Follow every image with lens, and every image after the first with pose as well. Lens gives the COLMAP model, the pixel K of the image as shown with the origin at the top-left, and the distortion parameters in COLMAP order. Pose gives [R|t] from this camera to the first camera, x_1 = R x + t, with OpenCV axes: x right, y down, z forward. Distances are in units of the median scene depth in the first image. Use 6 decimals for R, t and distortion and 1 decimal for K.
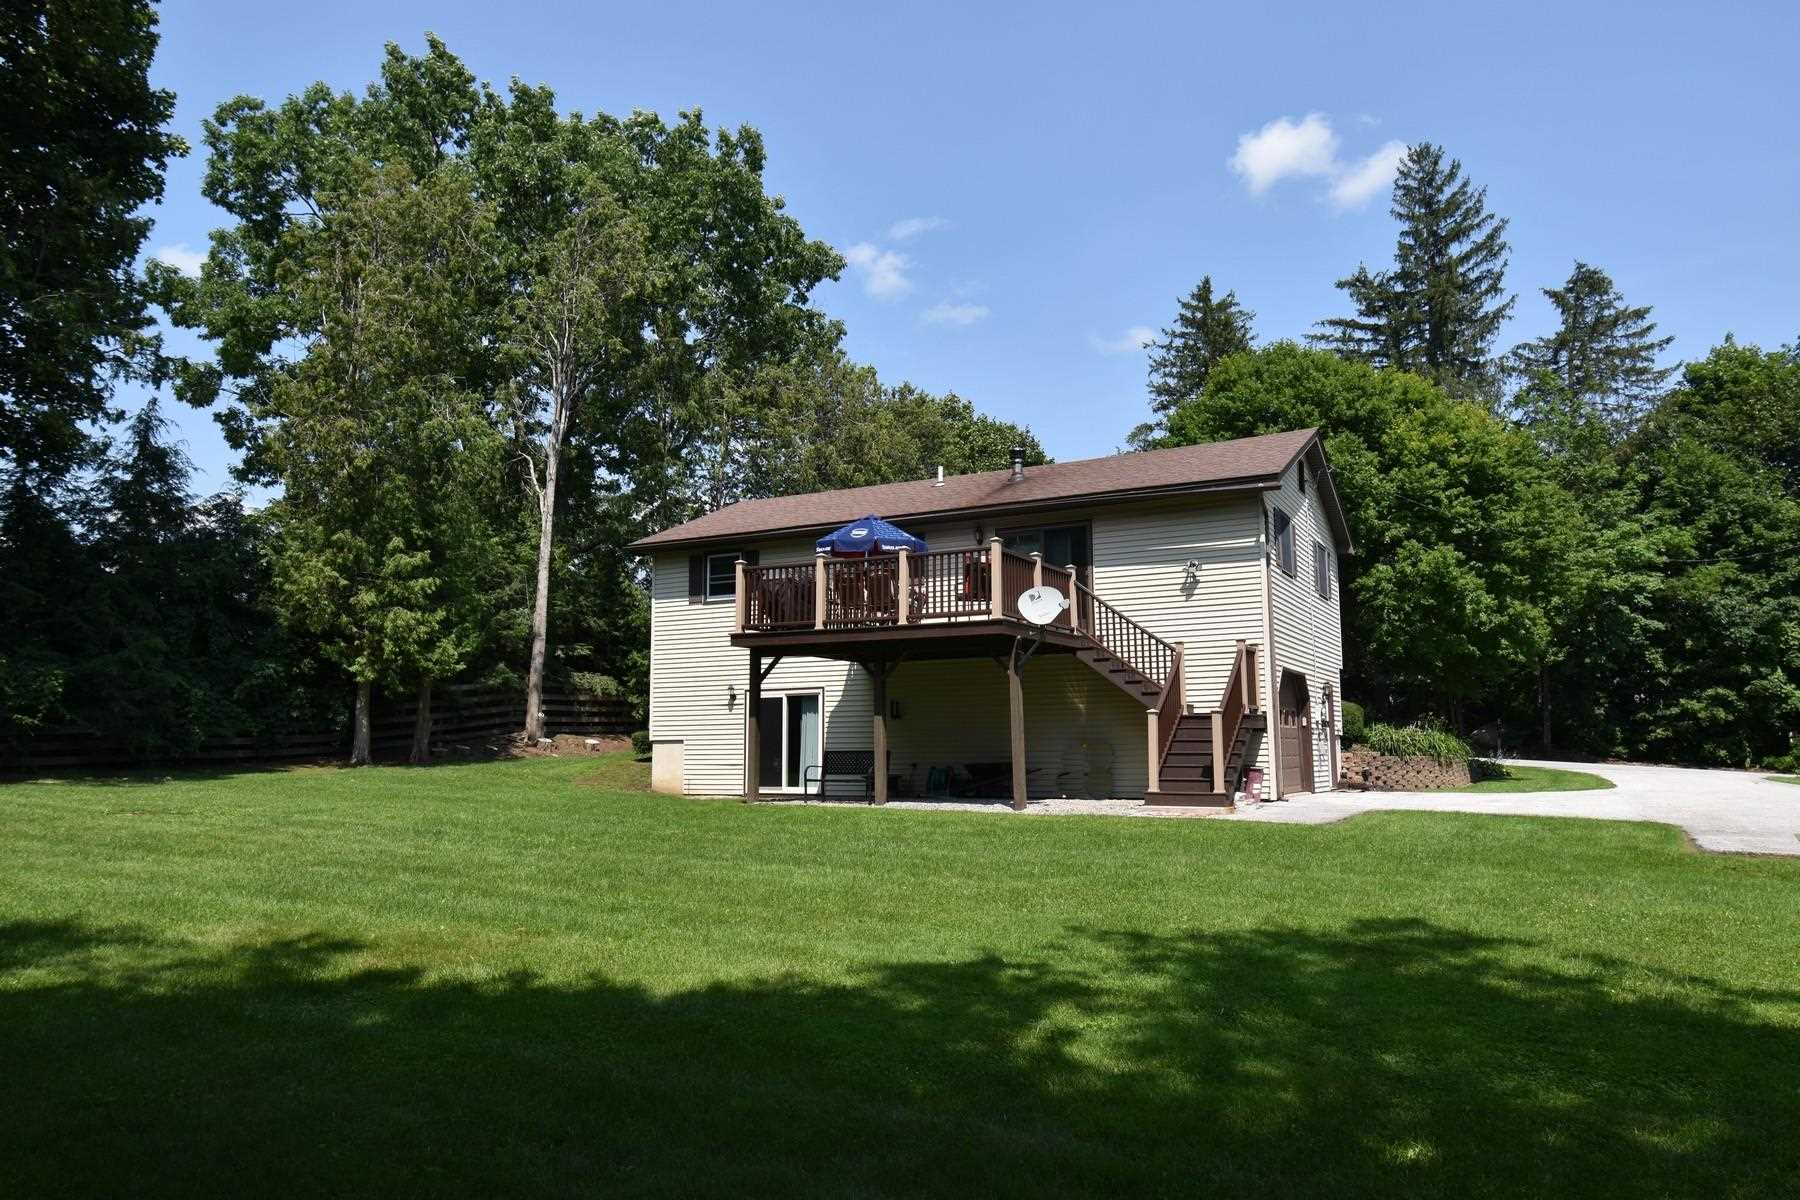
lens RADIAL K [[1217.6, 0, 900.0], [0, 1217.6, 600.0], [0, 0, 1]] dist [-0.002777, -0.003347]
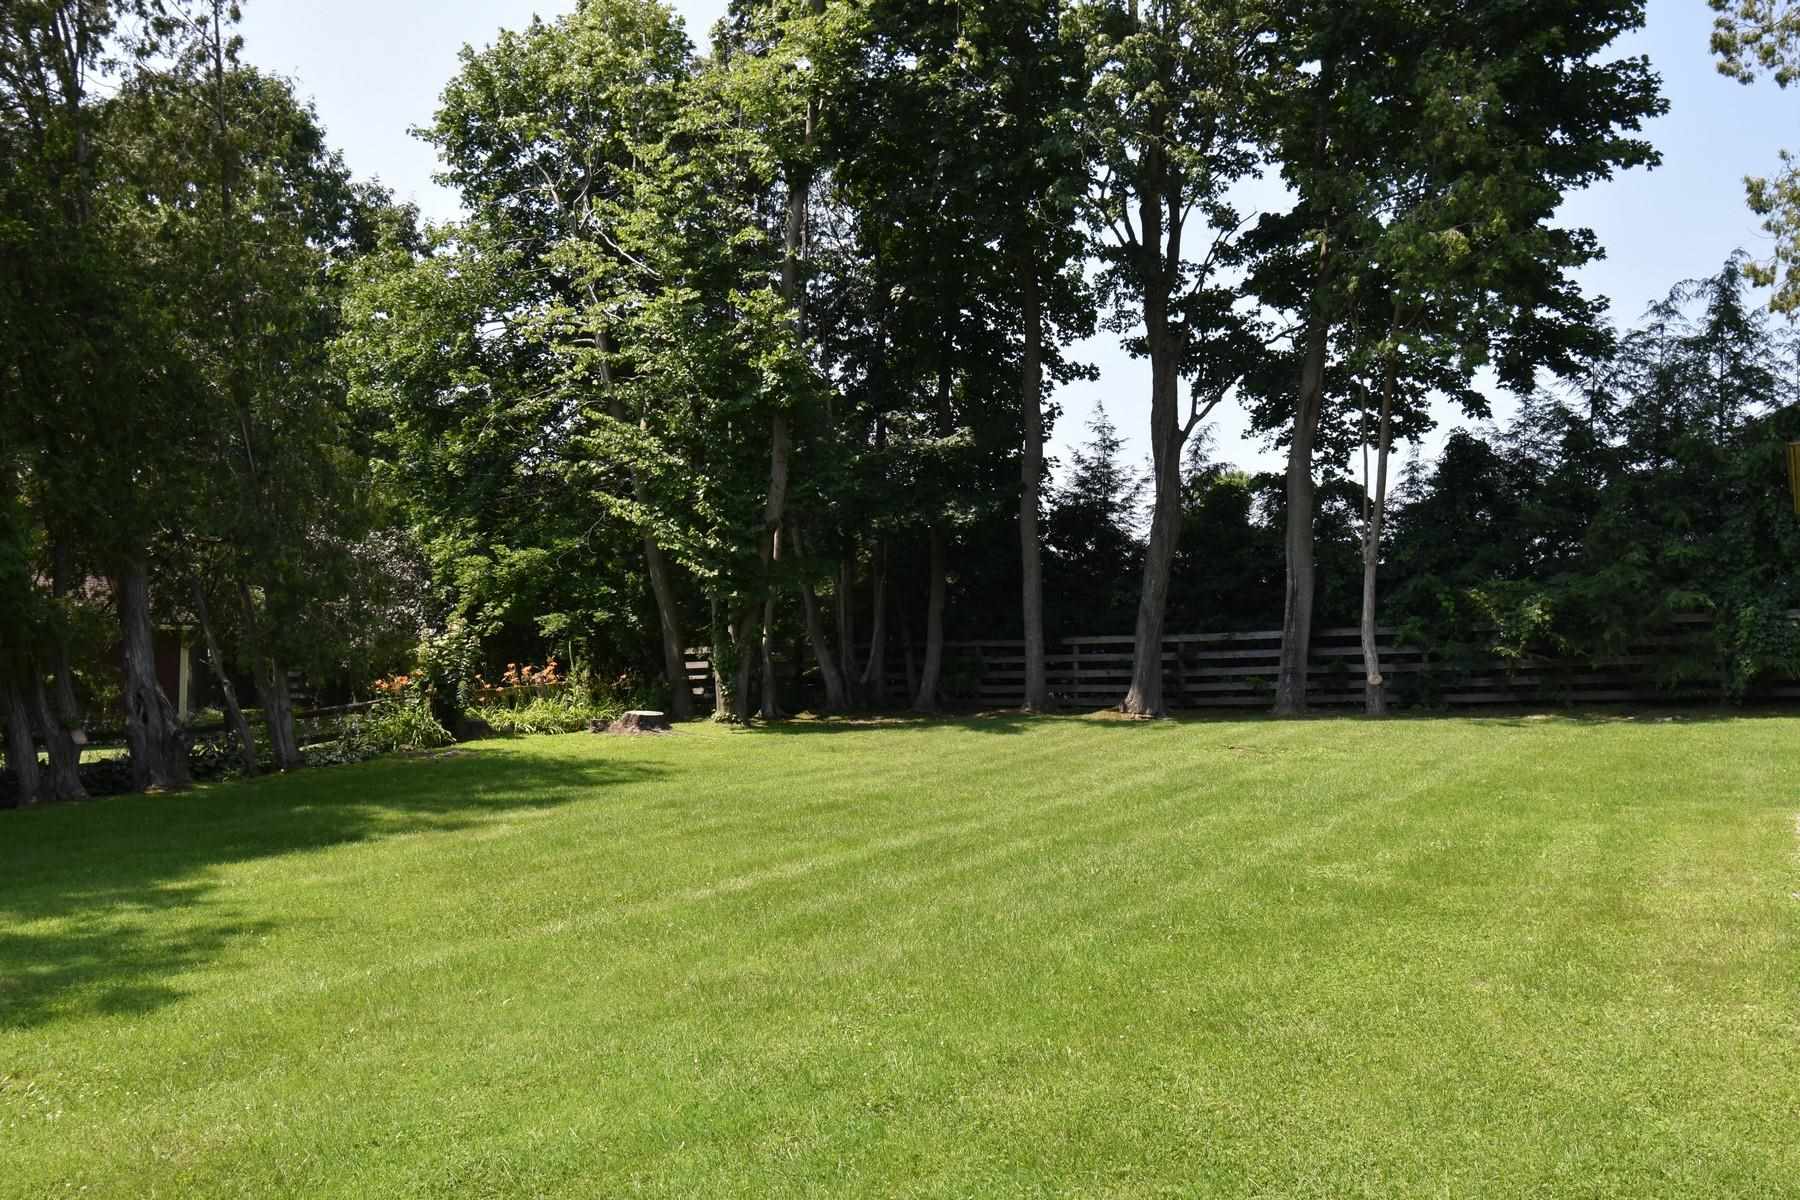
lens RADIAL K [[1504.5, 0, 900.0], [0, 1504.5, 600.0], [0, 0, 1]] dist [-0.002995, 0.001365]
pose [[-0.011360, -0.039124, -0.999170, 0.301043], [0.113890, 0.992681, -0.040165, 0.034993], [0.993428, -0.114252, -0.006821, 0.358552]]
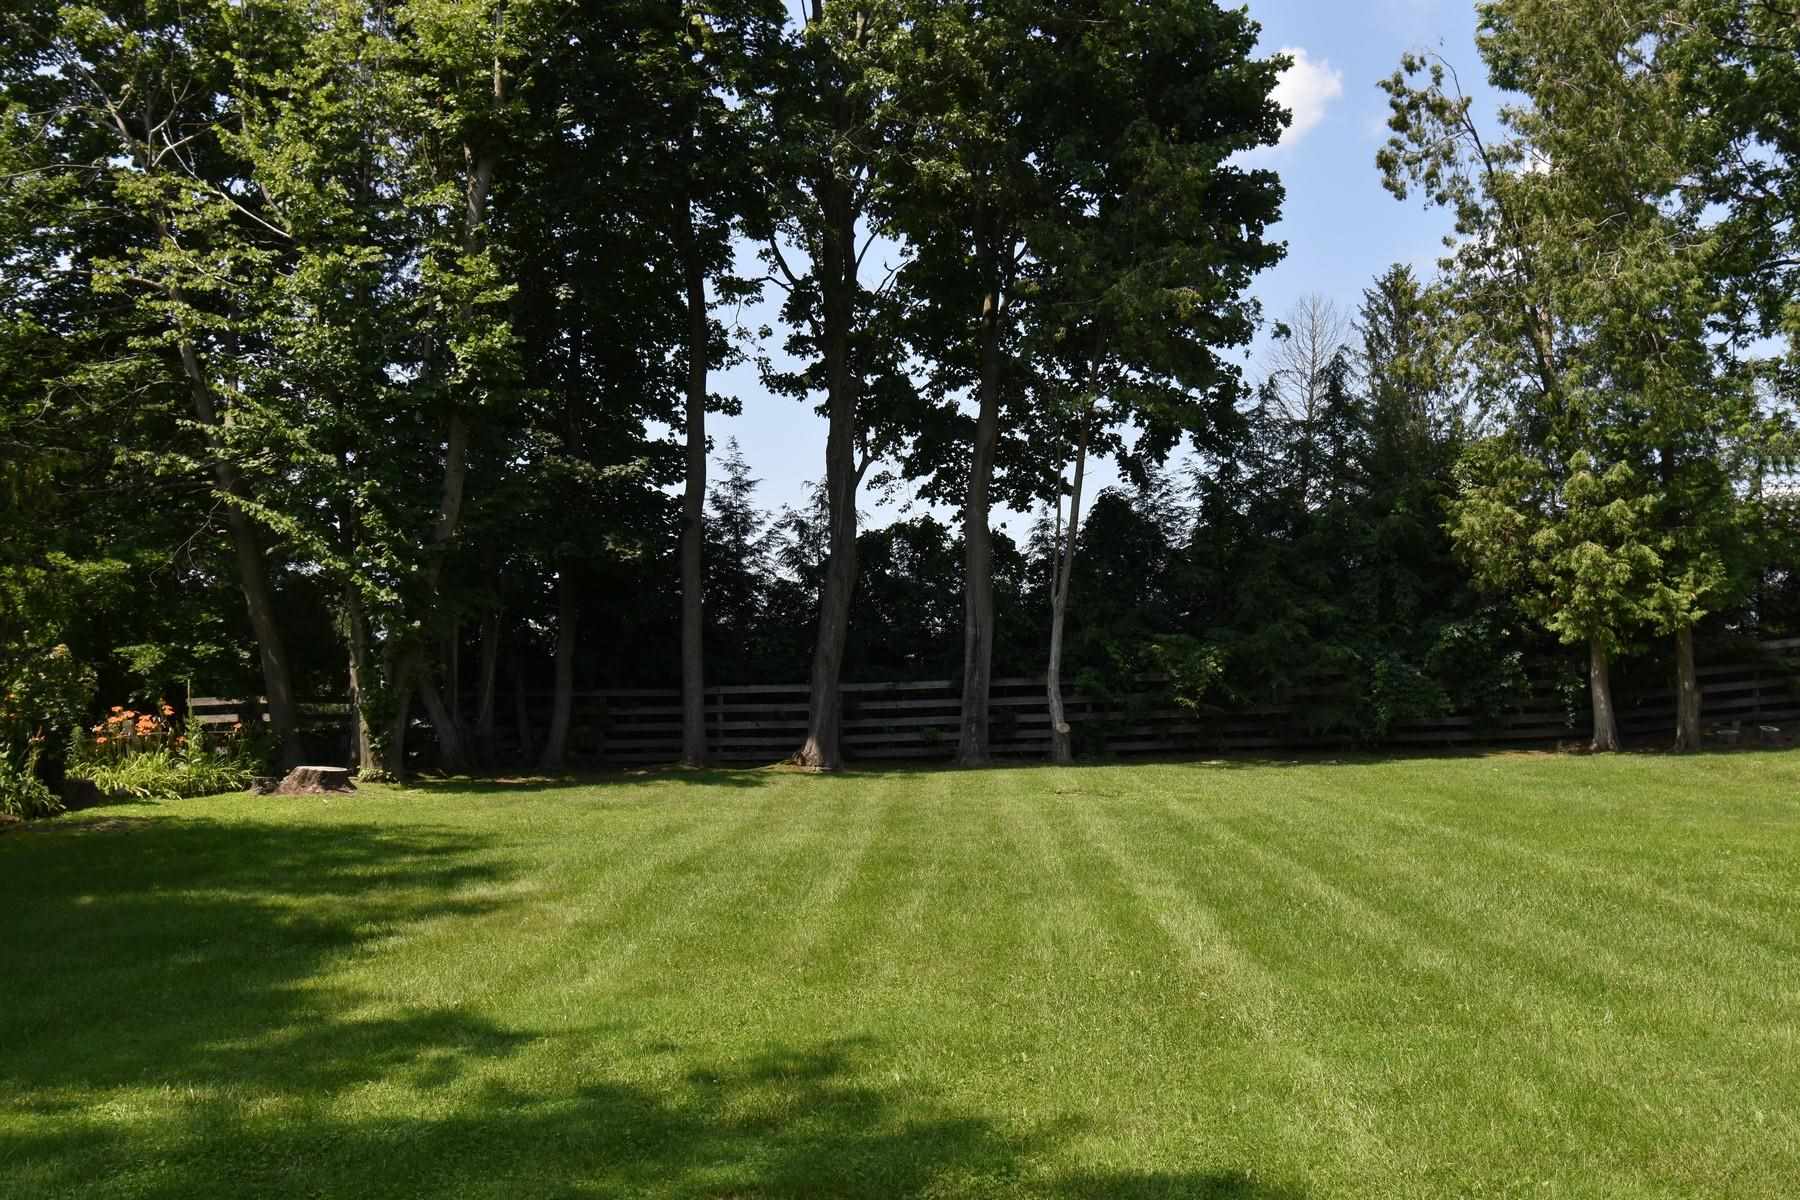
lens RADIAL K [[1504.5, 0, 900.0], [0, 1504.5, 600.0], [0, 0, 1]] dist [-0.002995, 0.001365]
pose [[0.430391, -0.077925, -0.899273, 0.192464], [0.104294, 0.993887, -0.036209, 0.025197], [0.896597, -0.078204, 0.435887, 0.172089]]
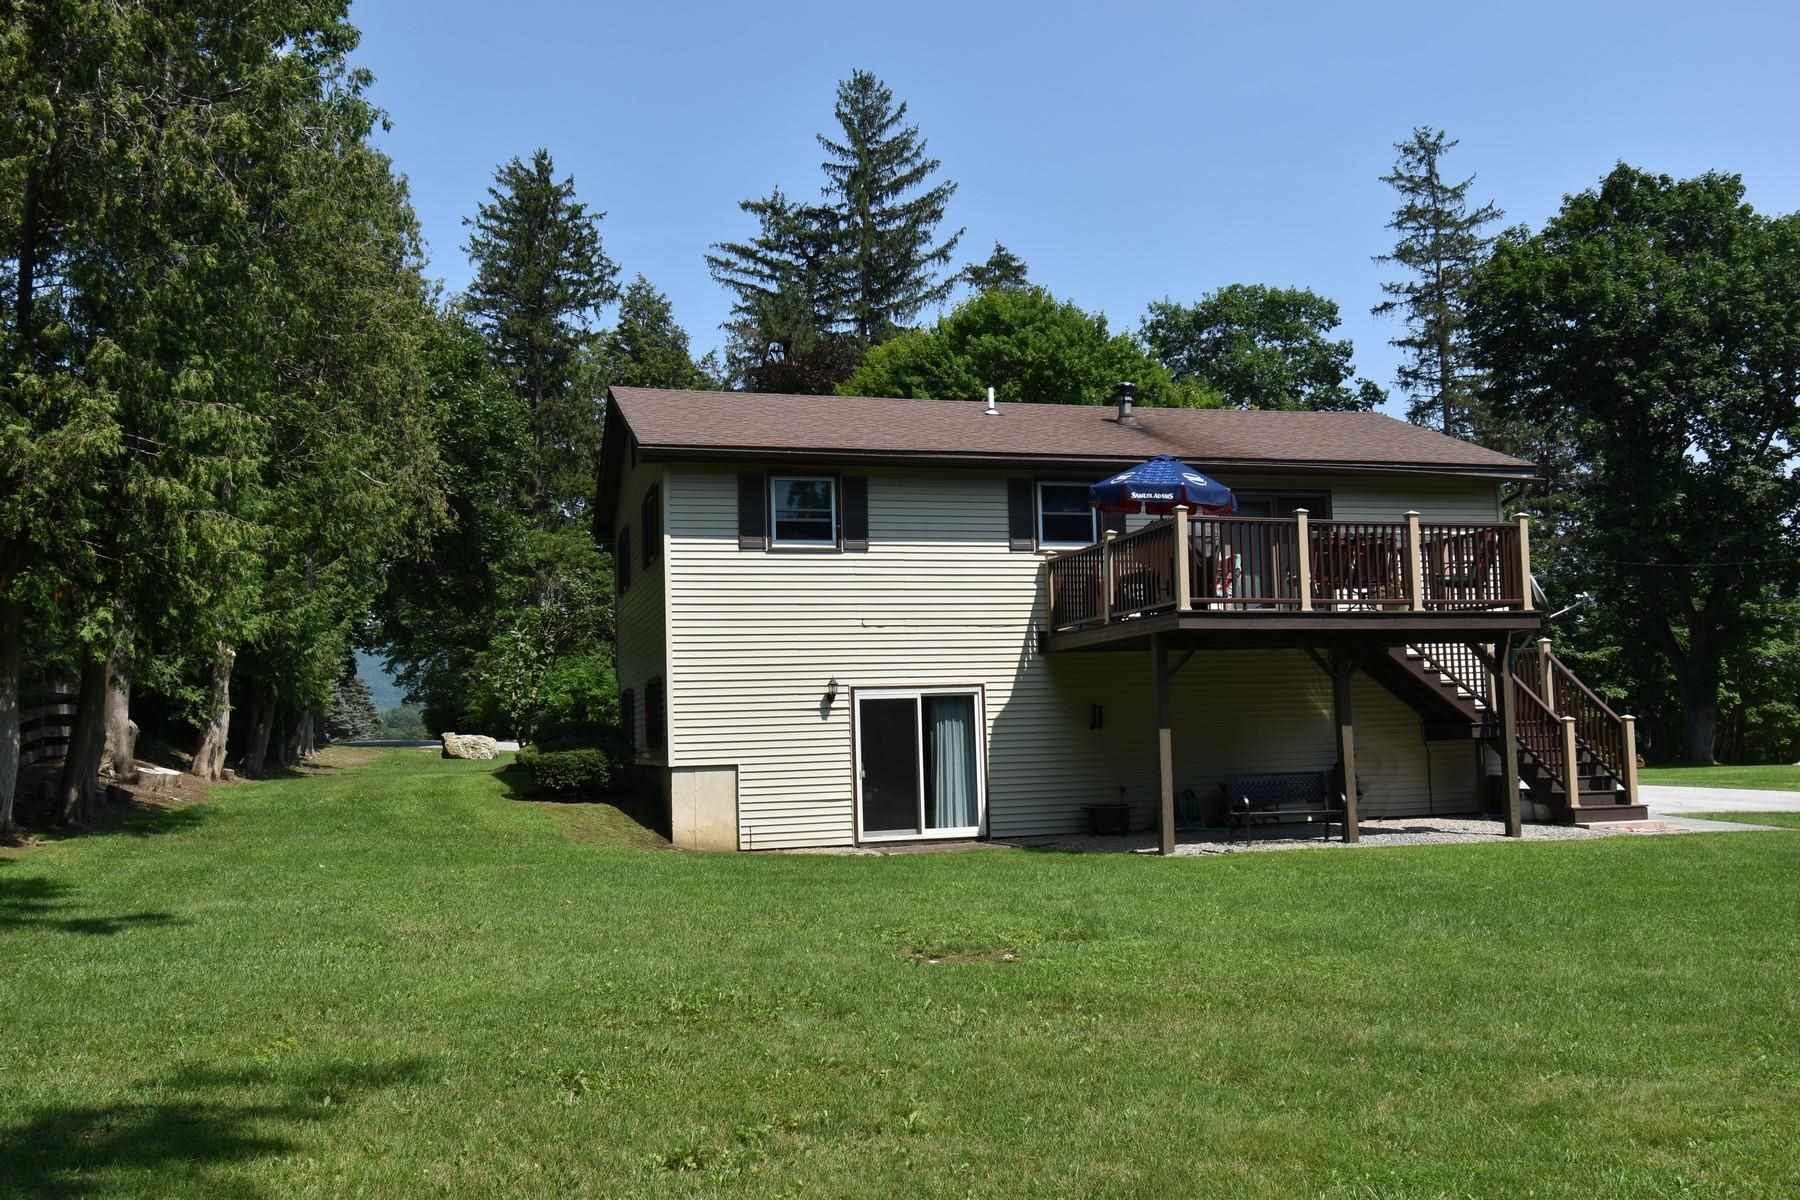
lens RADIAL K [[1504.5, 0, 900.0], [0, 1504.5, 600.0], [0, 0, 1]] dist [-0.002995, 0.001365]
pose [[0.721238, 0.048239, 0.691006, -0.516971], [-0.063894, 0.997952, -0.002978, 0.021089], [-0.689735, -0.042003, 0.722843, 0.300134]]
